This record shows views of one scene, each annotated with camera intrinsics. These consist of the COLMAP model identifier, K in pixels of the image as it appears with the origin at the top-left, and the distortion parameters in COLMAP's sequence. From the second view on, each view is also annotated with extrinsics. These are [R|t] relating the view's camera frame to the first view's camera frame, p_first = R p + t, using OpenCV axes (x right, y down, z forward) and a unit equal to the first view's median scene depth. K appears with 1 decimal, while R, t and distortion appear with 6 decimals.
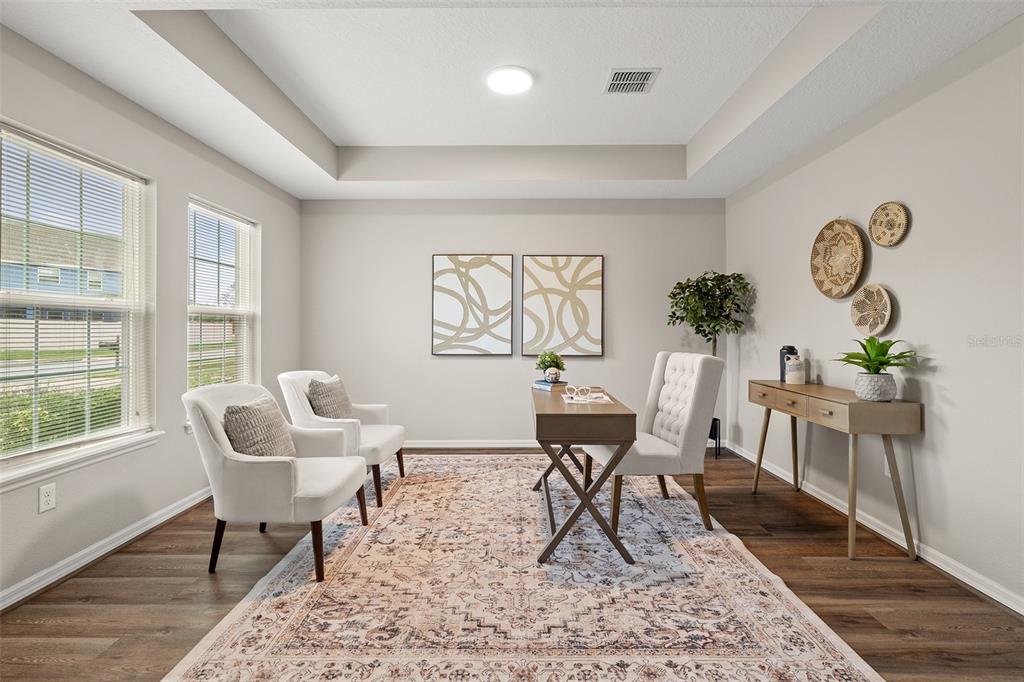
lens RADIAL K [[462.7, 0, 509.9], [0, 462.7, 326.9], [0, 0, 1]] dist [-0.010786, 0.004001]
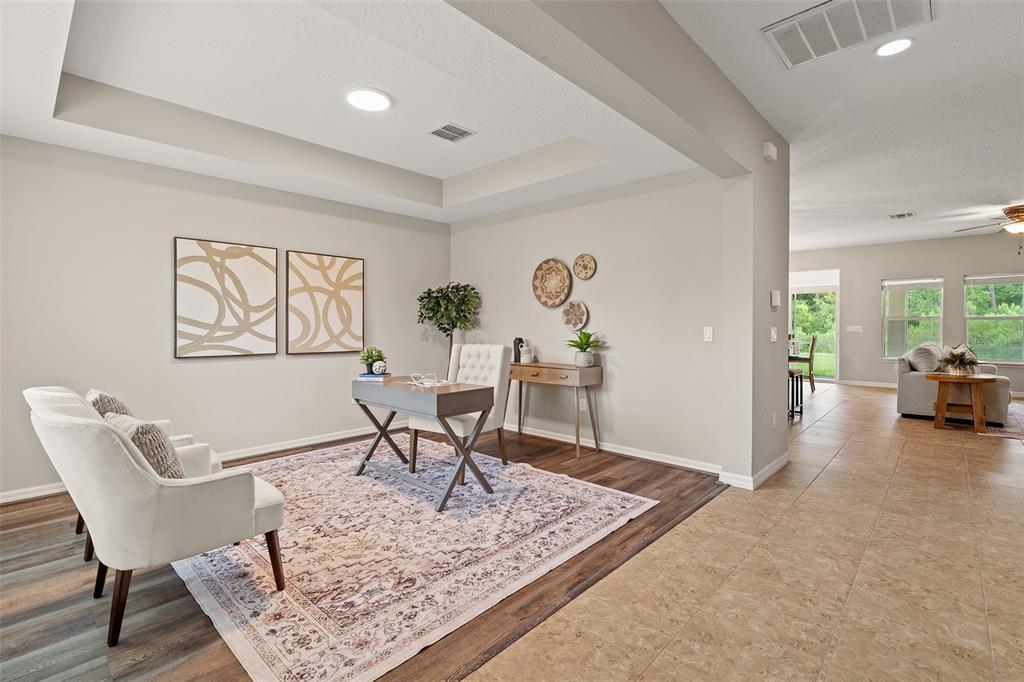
lens RADIAL K [[462.7, 0, 512.5], [0, 462.7, 331.5], [0, 0, 1]] dist [-0.010786, 0.004001]
pose [[0.679439, -0.009550, 0.733670, -0.639992], [-0.001882, 0.999889, 0.014758, -0.001453], [-0.733730, -0.011408, 0.679346, -0.000603]]
